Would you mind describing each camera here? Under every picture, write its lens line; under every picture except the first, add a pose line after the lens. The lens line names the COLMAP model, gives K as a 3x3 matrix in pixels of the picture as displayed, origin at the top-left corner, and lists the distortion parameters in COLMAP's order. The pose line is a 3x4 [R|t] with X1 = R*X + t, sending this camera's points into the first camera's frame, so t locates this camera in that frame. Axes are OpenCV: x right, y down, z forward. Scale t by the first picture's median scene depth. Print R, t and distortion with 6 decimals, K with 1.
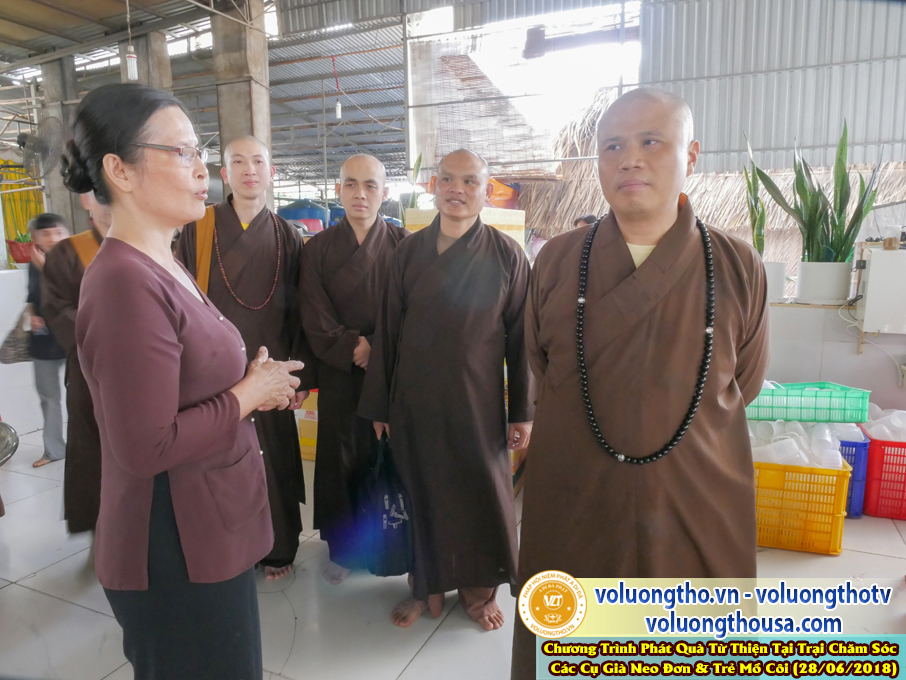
lens RADIAL K [[643.7, 0, 453.0], [0, 643.7, 340.0], [0, 0, 1]] dist [-0.025476, 0.010314]
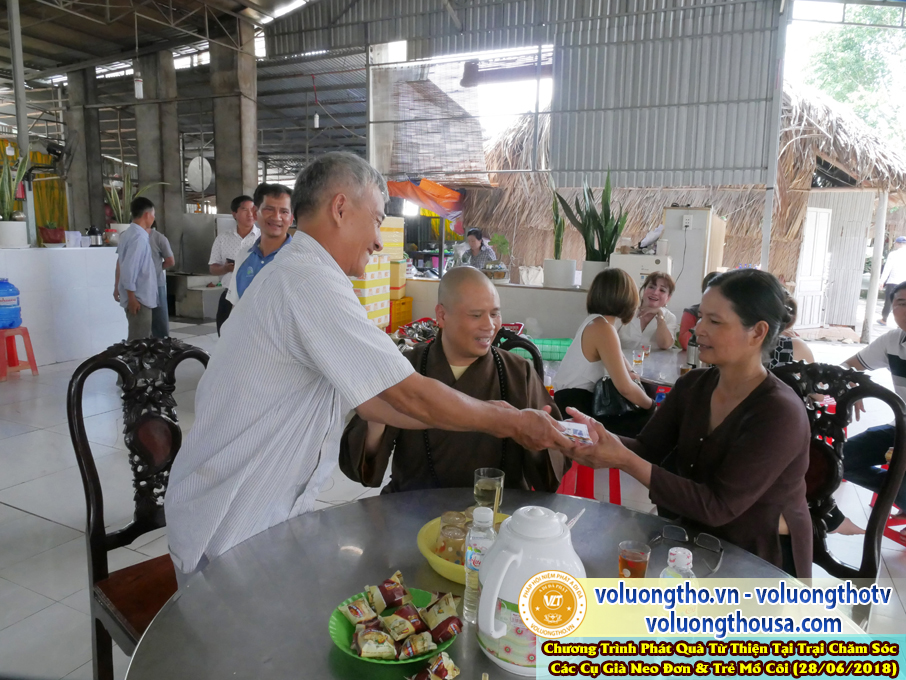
lens RADIAL K [[640.5, 0, 450.8], [0, 640.5, 340.3], [0, 0, 1]] dist [-0.029352, 0.014579]
pose [[0.999085, 0.037948, -0.019737, 0.114926], [-0.037702, 0.999209, 0.012655, 0.020420], [0.020202, -0.011899, 0.999725, -0.180472]]
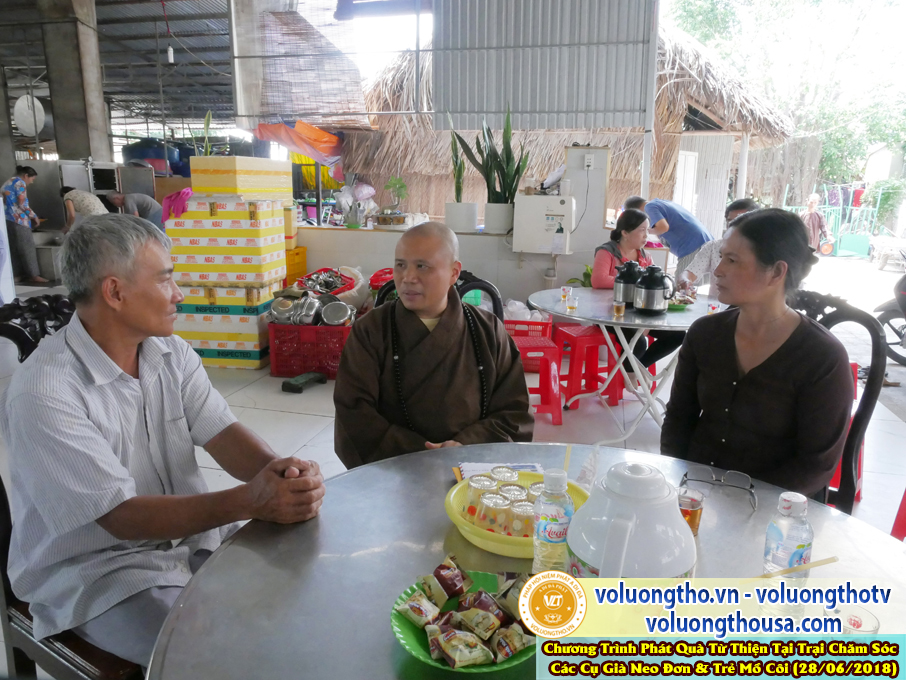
lens RADIAL K [[643.7, 0, 453.0], [0, 643.7, 340.0], [0, 0, 1]] dist [-0.025476, 0.010314]
pose [[0.983888, -0.019091, 0.177762, 0.089564], [0.004187, 0.996470, 0.083845, 0.023665], [-0.178735, -0.081750, 0.980495, -0.159140]]
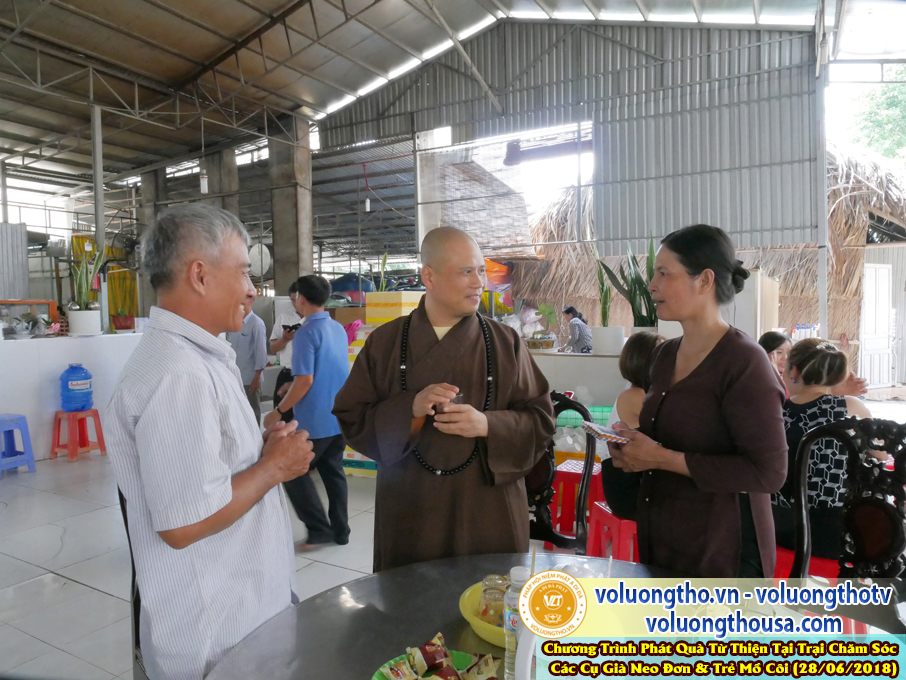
lens RADIAL K [[640.5, 0, 450.8], [0, 640.5, 340.3], [0, 0, 1]] dist [-0.029352, 0.014579]
pose [[0.994436, -0.001372, -0.105338, 0.118931], [-0.009181, 0.994982, -0.099633, 0.022303], [0.104946, 0.100046, 0.989433, -0.185488]]
